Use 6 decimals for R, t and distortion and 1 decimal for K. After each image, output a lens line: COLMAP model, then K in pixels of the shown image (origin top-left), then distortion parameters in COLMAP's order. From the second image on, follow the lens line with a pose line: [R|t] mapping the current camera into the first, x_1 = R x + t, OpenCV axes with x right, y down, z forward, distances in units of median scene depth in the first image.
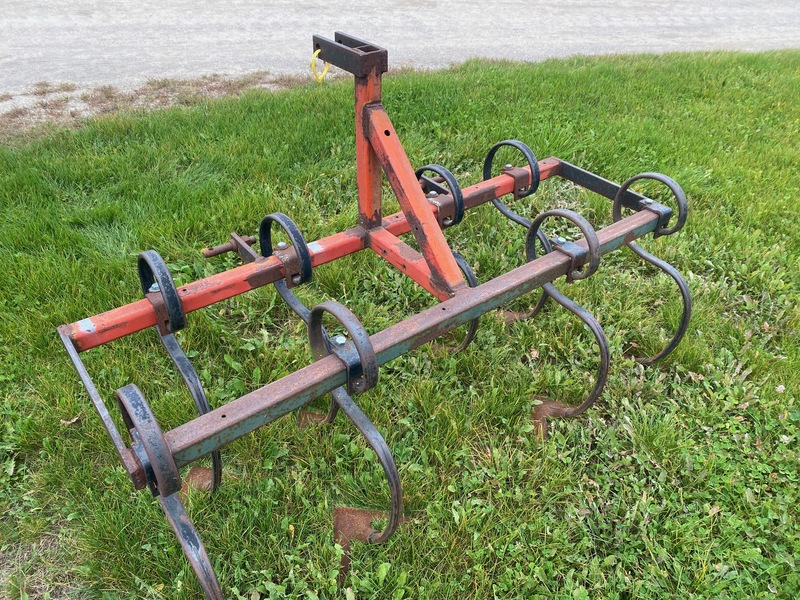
lens RADIAL K [[606.4, 0, 402.7], [0, 606.4, 301.2], [0, 0, 1]] dist [0.000353, -0.015592]
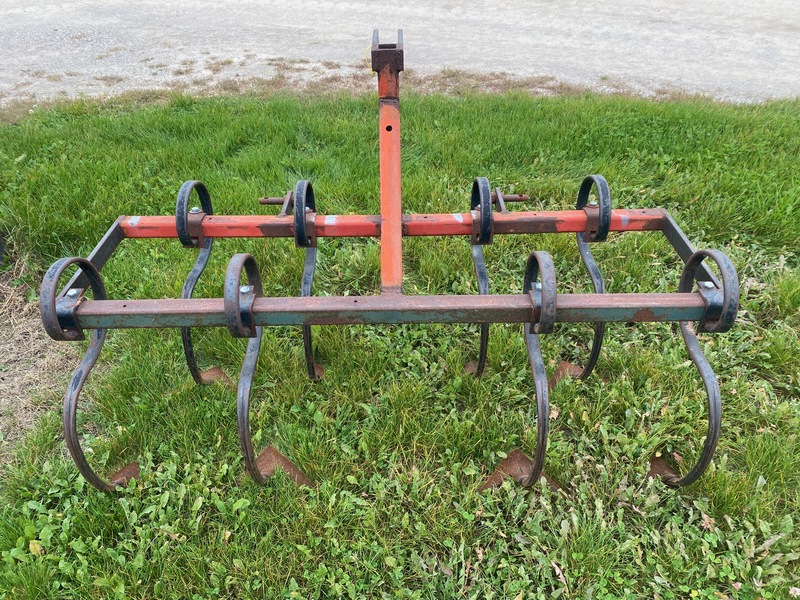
lens RADIAL K [[606.4, 0, 403.4], [0, 606.4, 297.9], [0, 0, 1]] dist [0.000353, -0.015592]
pose [[0.786462, 0.329310, -0.522525, 0.302924], [-0.337168, 0.937734, 0.083508, -0.048009], [0.517489, 0.110503, 0.848525, 0.077753]]
